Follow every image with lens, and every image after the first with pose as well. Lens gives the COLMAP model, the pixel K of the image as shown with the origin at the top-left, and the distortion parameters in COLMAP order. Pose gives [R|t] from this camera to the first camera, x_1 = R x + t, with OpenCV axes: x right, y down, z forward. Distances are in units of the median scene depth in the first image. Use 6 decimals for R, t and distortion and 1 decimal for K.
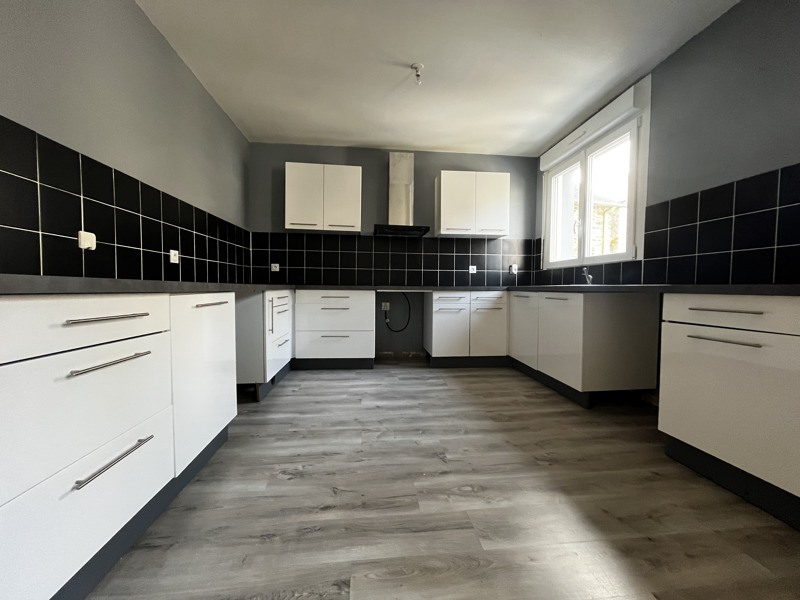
lens RADIAL K [[320.2, 0, 398.0], [0, 320.2, 300.3], [0, 0, 1]] dist [-0.002857, -0.000366]
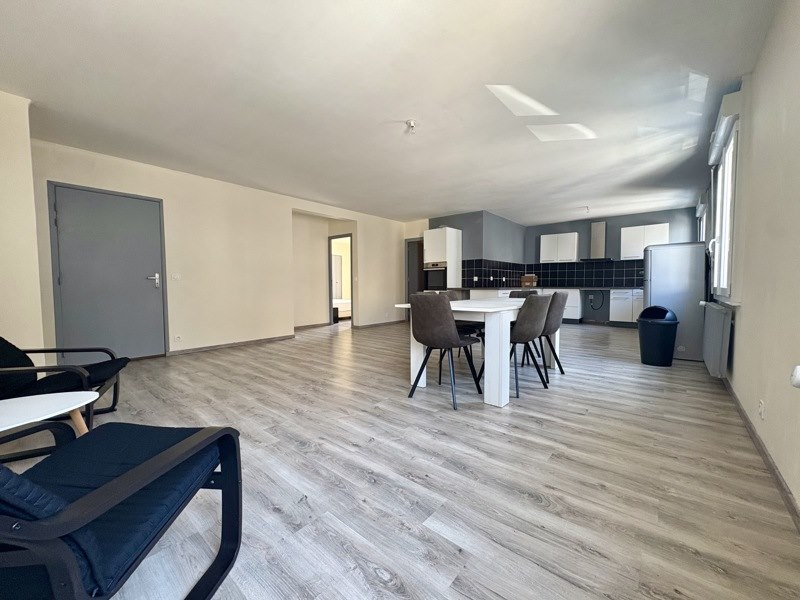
lens RADIAL K [[317.2, 0, 403.7], [0, 317.2, 301.5], [0, 0, 1]] dist [-0.001823, 0.000131]
pose [[0.699852, 0.024477, -0.713869, 0.700889], [-0.018883, 0.999697, 0.015766, 0.047469], [0.714039, 0.002446, 0.700102, -1.533963]]
